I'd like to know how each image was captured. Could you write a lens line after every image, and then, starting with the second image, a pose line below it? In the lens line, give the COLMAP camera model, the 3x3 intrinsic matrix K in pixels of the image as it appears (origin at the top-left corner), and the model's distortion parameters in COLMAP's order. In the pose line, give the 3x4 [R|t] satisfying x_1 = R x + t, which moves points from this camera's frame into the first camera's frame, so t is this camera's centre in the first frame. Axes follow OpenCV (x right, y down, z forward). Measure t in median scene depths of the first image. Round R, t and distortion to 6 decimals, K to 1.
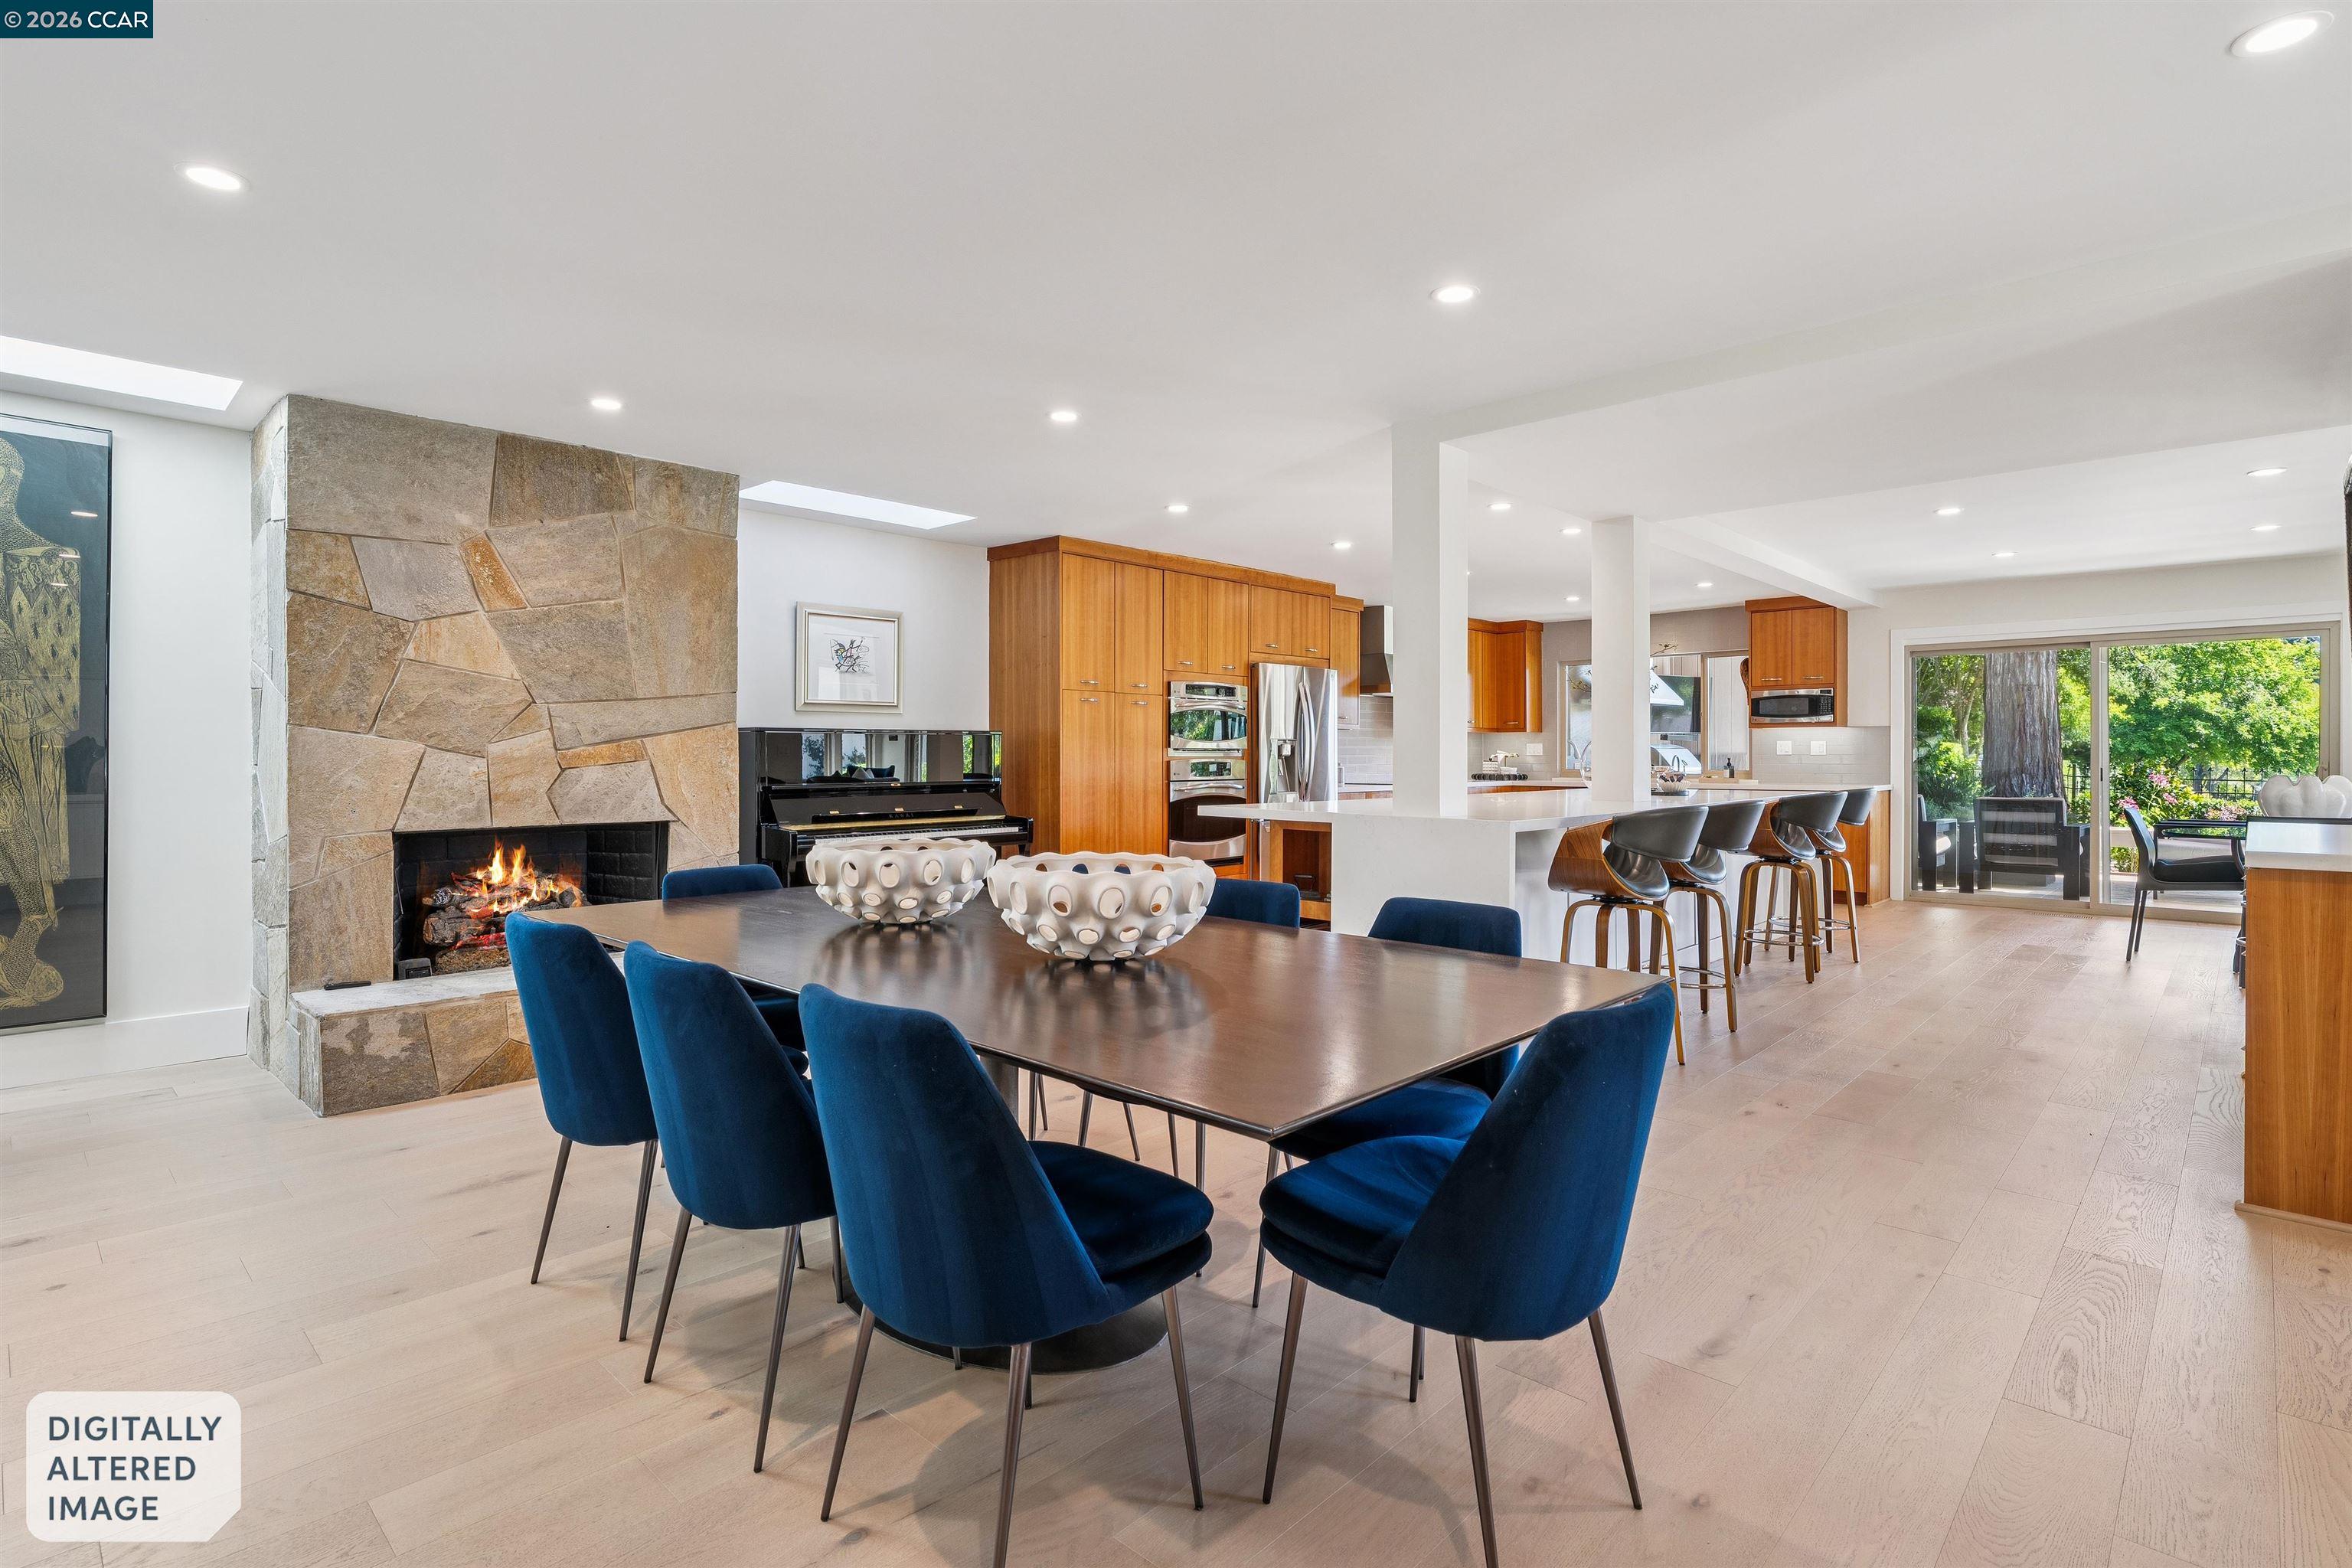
lens RADIAL K [[1140.2, 0, 1171.6], [0, 1140.2, 754.6], [0, 0, 1]] dist [-0.002567, -0.000034]
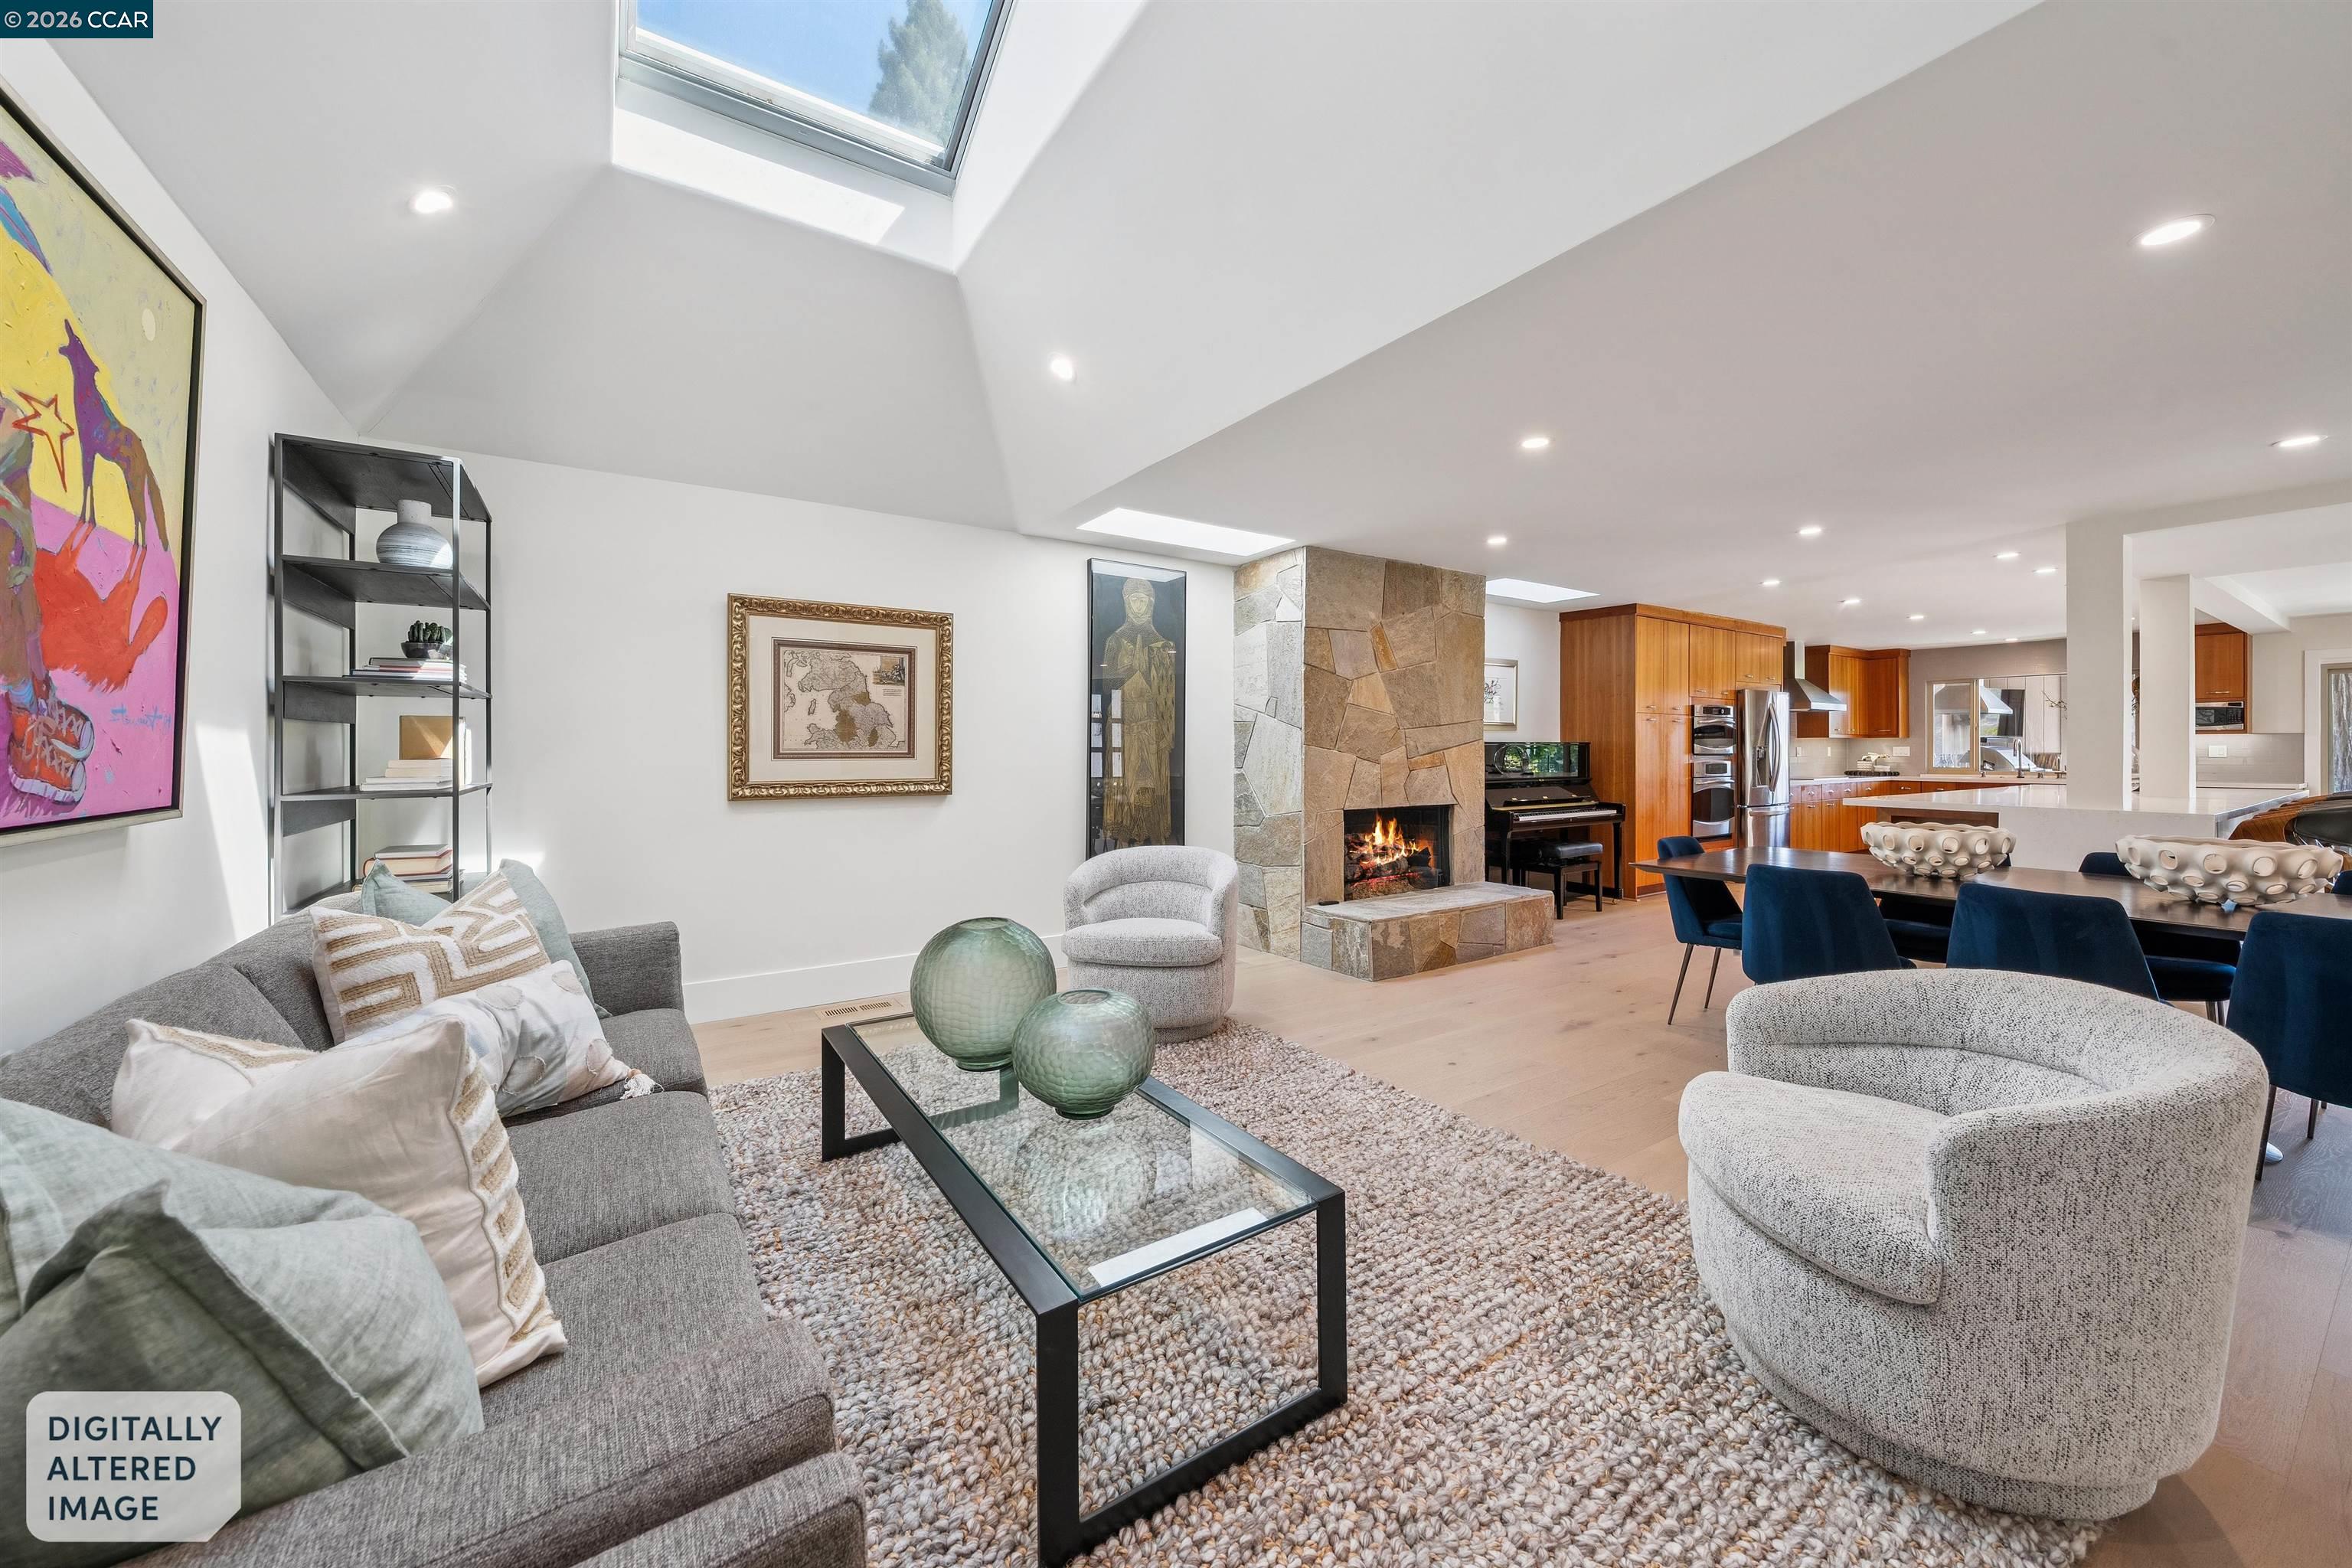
lens RADIAL K [[865.9, 0, 1180.8], [0, 865.9, 749.0], [0, 0, 1]] dist [-0.000680, 0.000014]
pose [[0.975422, -0.000515, -0.220344, -0.344151], [0.000345, 1.000000, -0.000811, -0.009795], [0.220345, 0.000715, 0.975422, -0.137888]]
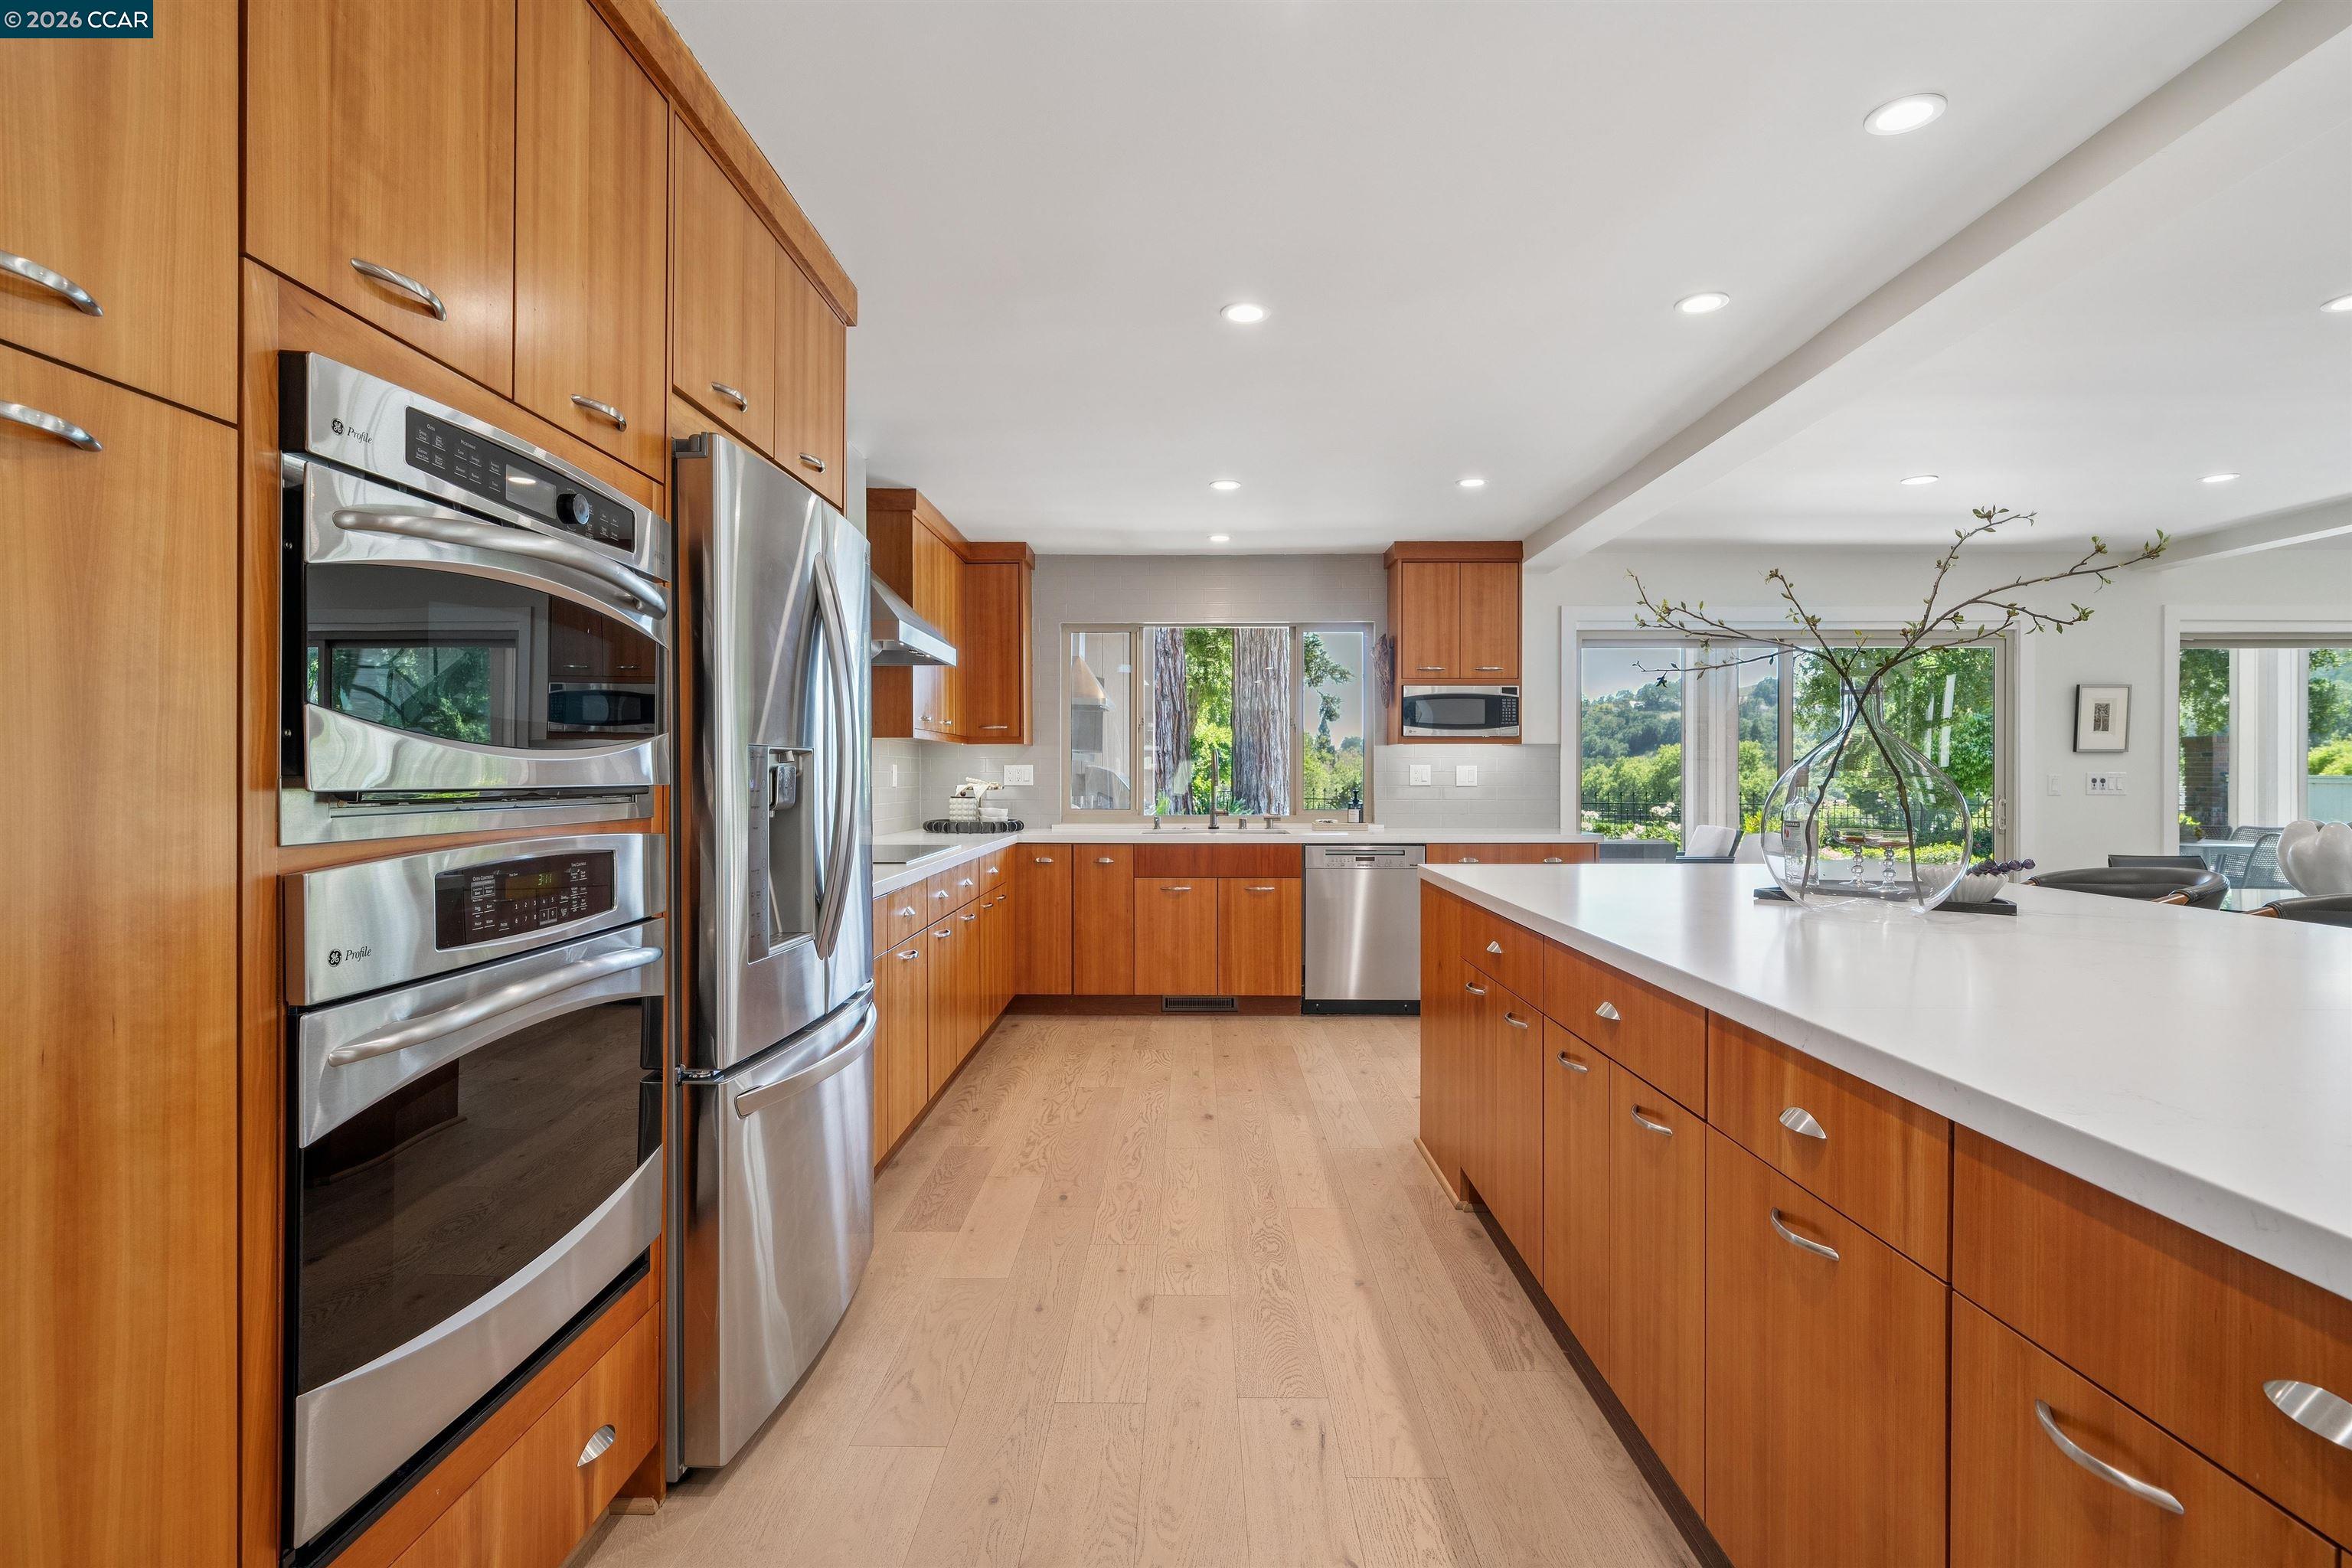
lens RADIAL K [[1145.7, 0, 1176.0], [0, 1145.7, 784.0], [0, 0, 1]] dist [-0.003669, -0.000529]
pose [[0.735623, -0.004216, 0.677378, -0.017462], [-0.002386, 0.999958, 0.008814, -0.007672], [-0.677387, -0.008100, 0.735582, 0.746545]]
